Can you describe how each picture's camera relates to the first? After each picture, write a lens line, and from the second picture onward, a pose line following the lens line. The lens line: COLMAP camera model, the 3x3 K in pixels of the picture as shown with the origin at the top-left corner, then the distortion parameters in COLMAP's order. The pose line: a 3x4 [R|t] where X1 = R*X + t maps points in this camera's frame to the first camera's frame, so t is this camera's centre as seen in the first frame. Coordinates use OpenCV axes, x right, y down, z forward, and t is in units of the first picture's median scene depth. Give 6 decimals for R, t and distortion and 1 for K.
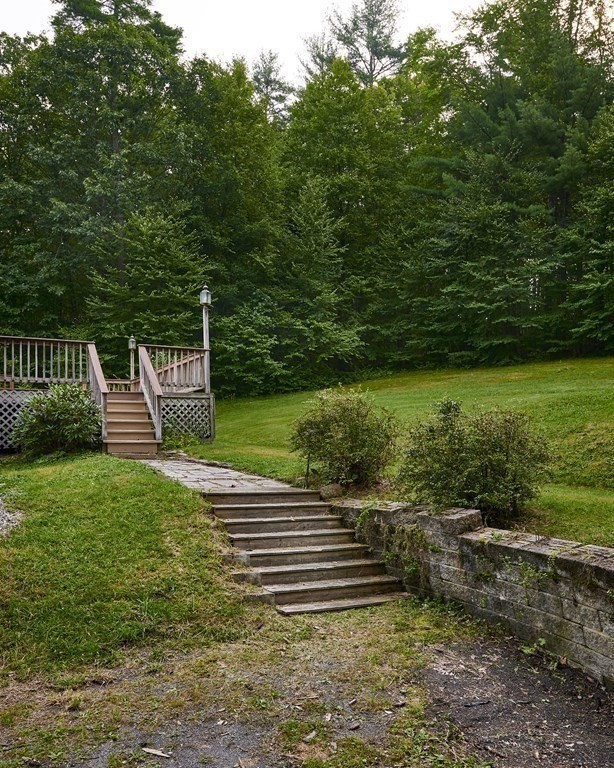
lens RADIAL K [[1135.2, 0, 307.0], [0, 1135.2, 384.0], [0, 0, 1]] dist [0.007391, 0.006329]
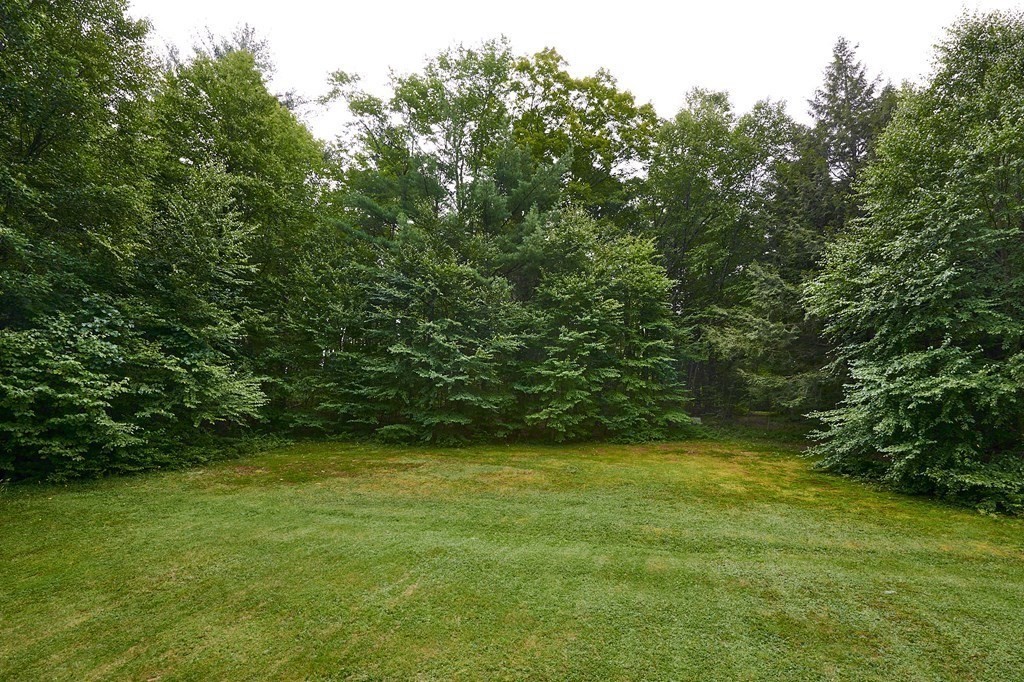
lens RADIAL K [[517.0, 0, 512.5], [0, 517.0, 369.0], [0, 0, 1]] dist [0.001659, 0.000580]
pose [[0.705793, 0.137451, 0.694956, -0.072492], [-0.100651, 0.990501, -0.093685, -0.042071], [-0.701232, -0.003826, 0.712923, 0.665121]]
